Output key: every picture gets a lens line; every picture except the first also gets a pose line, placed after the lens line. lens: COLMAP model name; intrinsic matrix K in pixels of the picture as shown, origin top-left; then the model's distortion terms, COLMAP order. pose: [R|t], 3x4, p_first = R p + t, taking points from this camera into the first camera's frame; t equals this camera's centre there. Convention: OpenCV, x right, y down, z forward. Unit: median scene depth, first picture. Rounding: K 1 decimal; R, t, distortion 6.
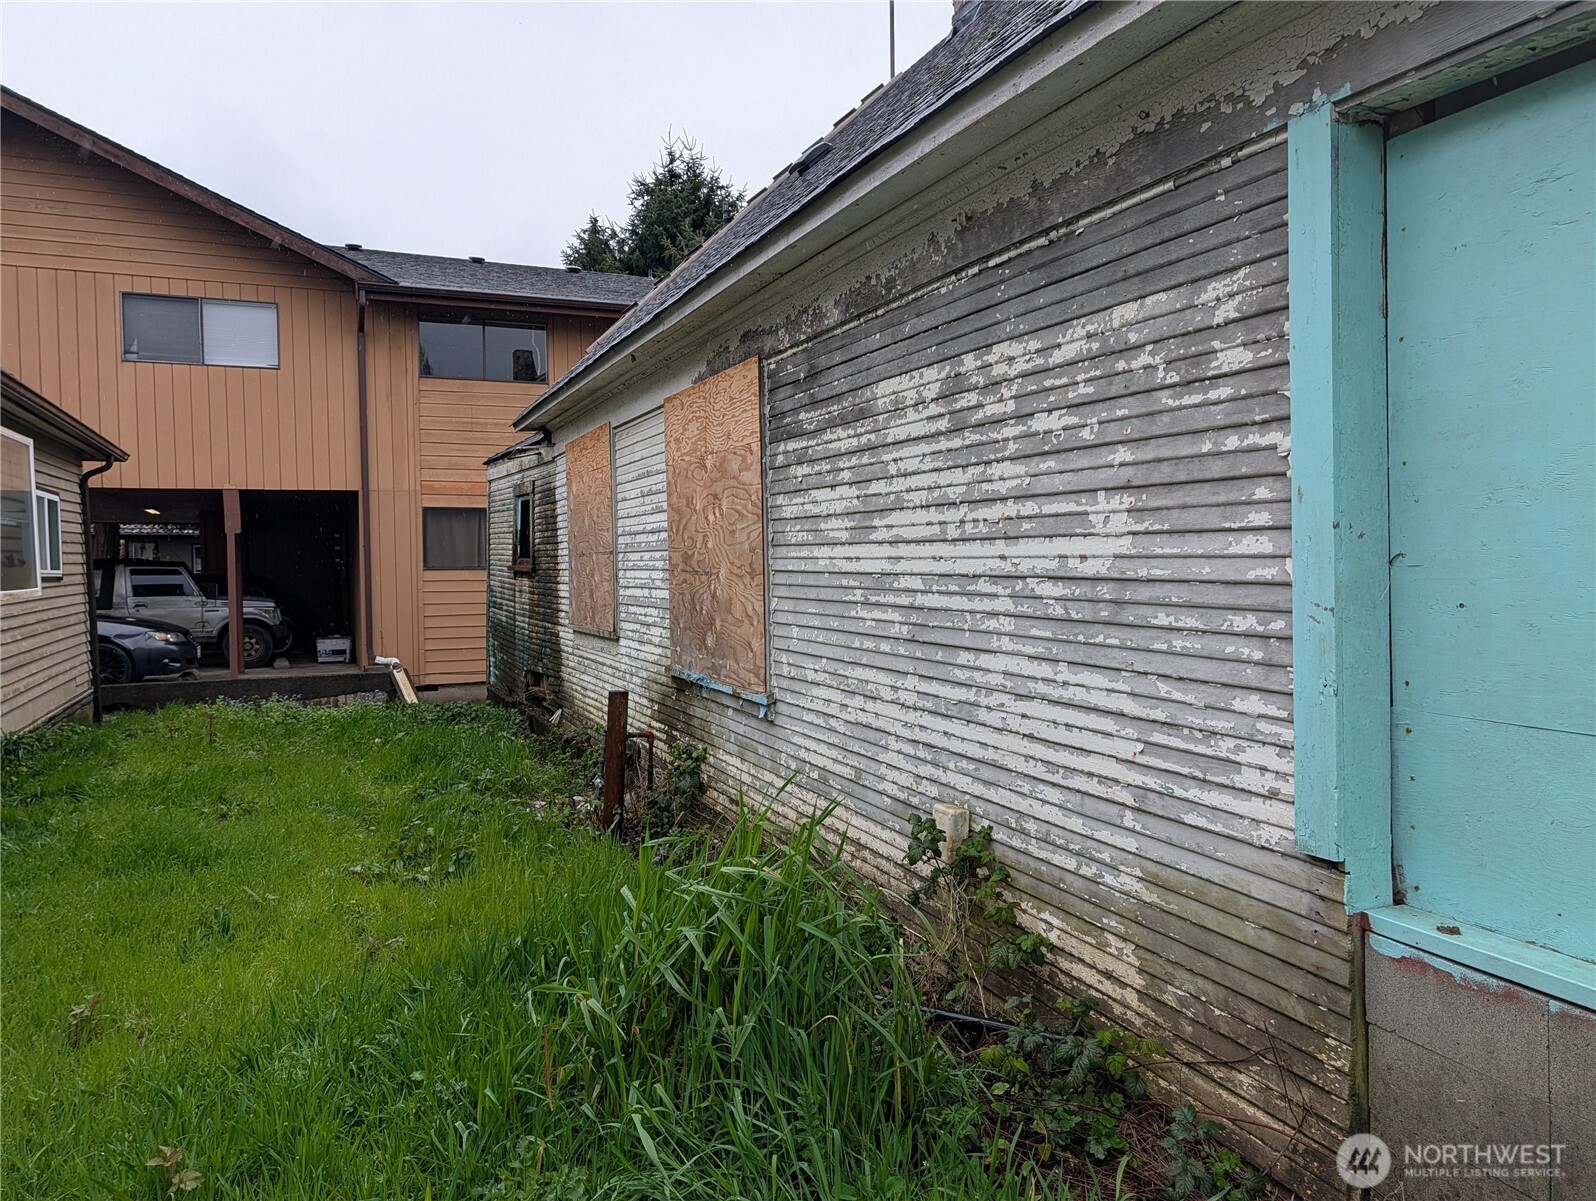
lens RADIAL K [[1115.5, 0, 795.3], [0, 1115.5, 586.1], [0, 0, 1]] dist [0.040650, -0.038596]
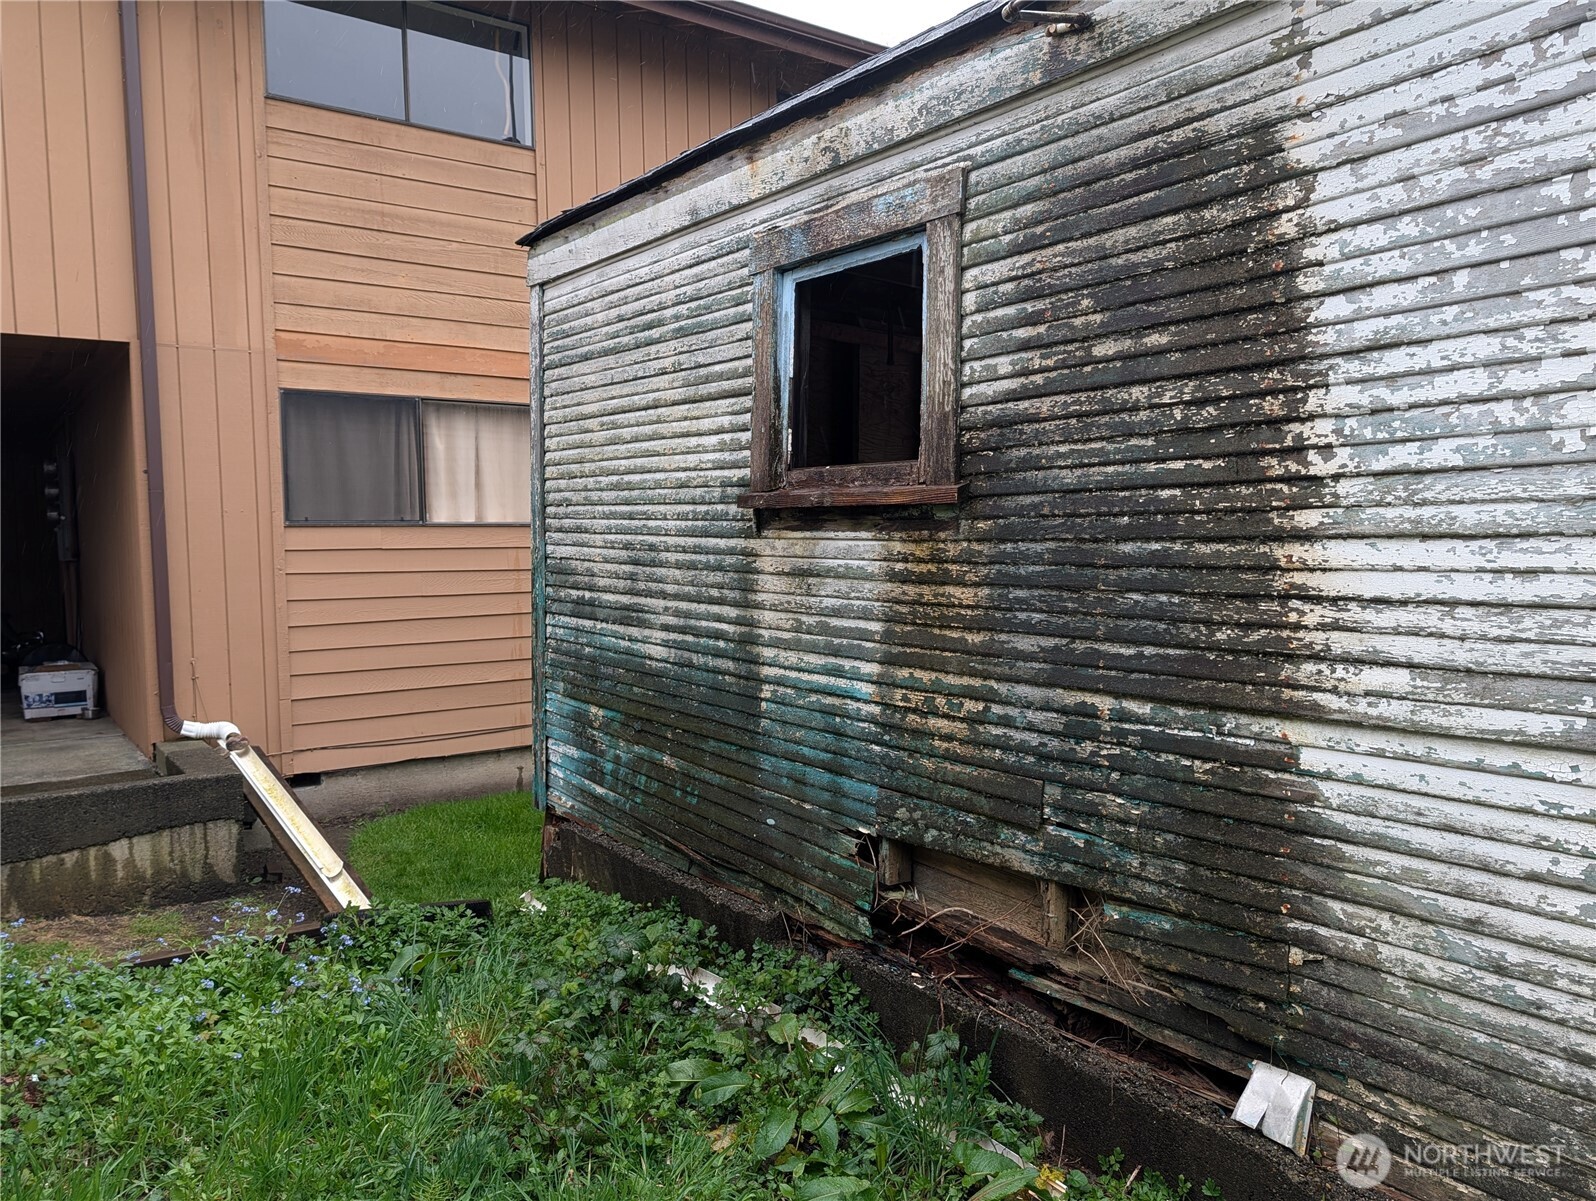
lens RADIAL K [[1115.5, 0, 794.2], [0, 1115.5, 603.1], [0, 0, 1]] dist [0.040650, -0.038596]
pose [[0.975796, -0.012464, 0.218327, -0.307946], [0.004765, 0.999349, 0.035752, 0.001863], [-0.218631, -0.033846, 0.975221, 0.676763]]
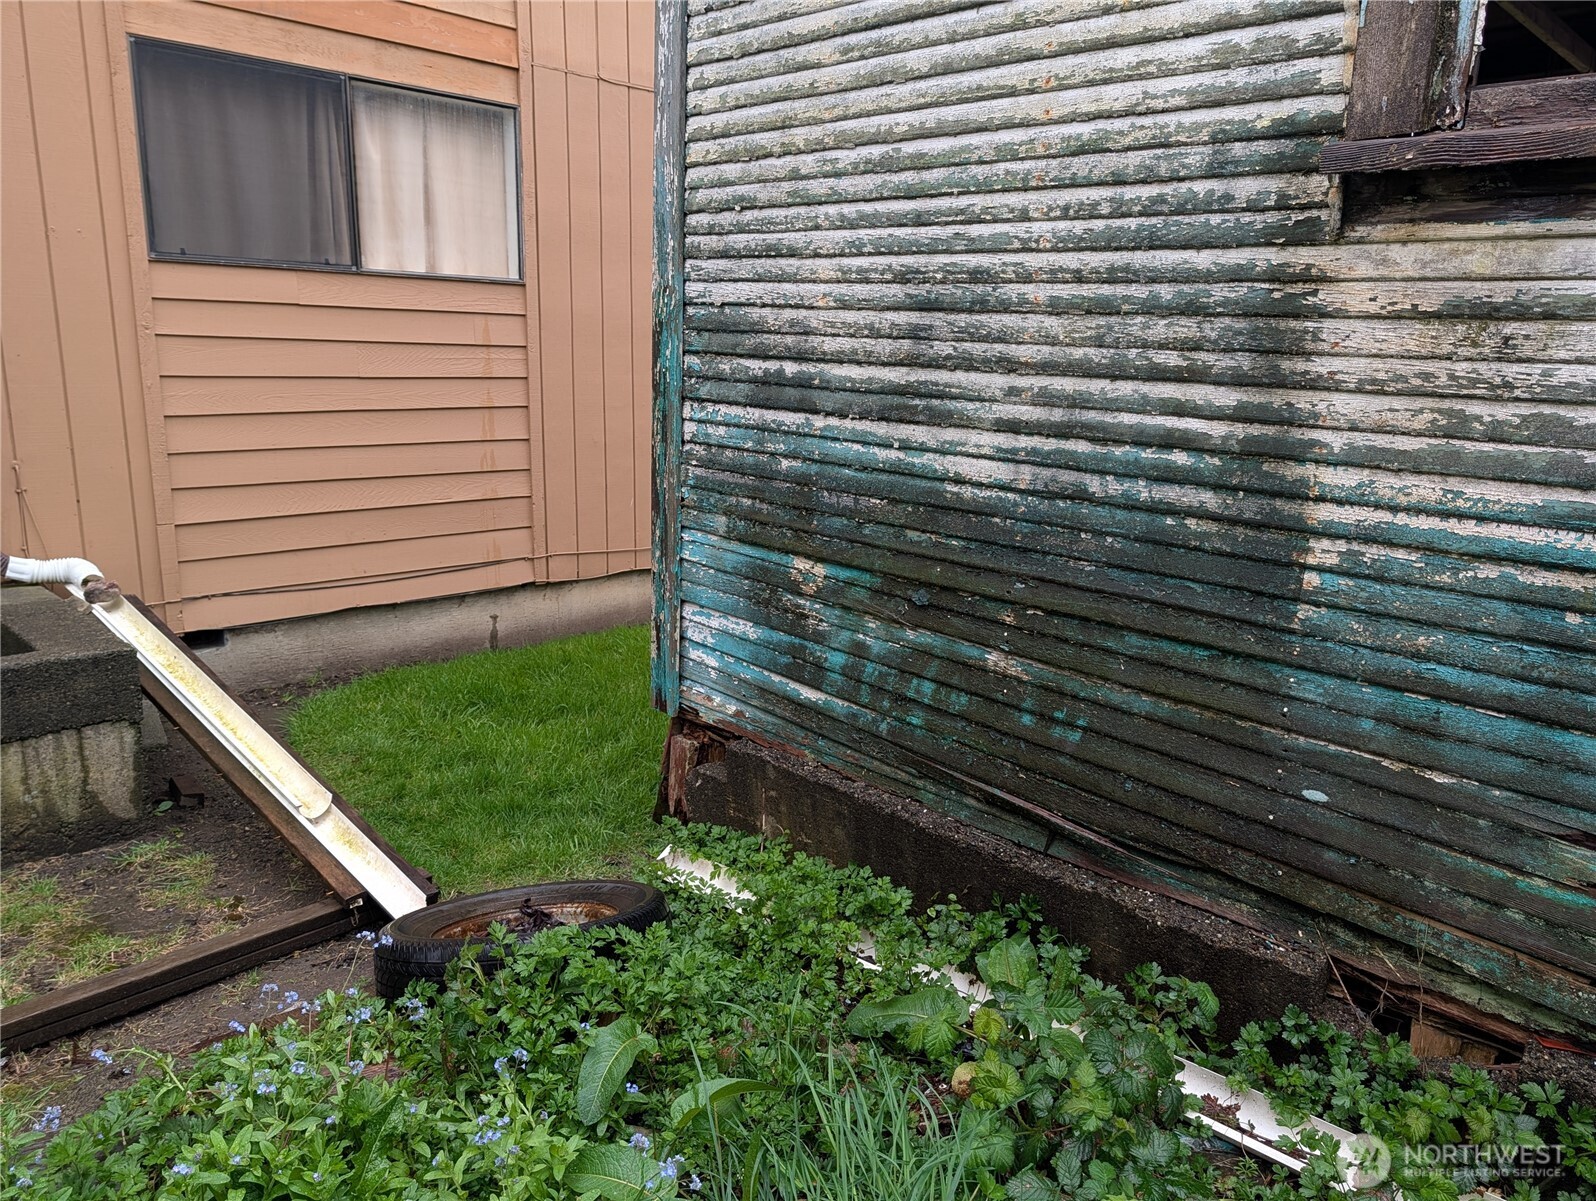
lens RADIAL K [[1115.5, 0, 804.2], [0, 1115.5, 590.2], [0, 0, 1]] dist [0.040650, -0.038596]
pose [[0.931366, -0.044102, 0.361402, -0.378257], [-0.026020, 0.982036, 0.186893, 0.015055], [-0.363152, -0.183469, 0.913487, 0.865074]]
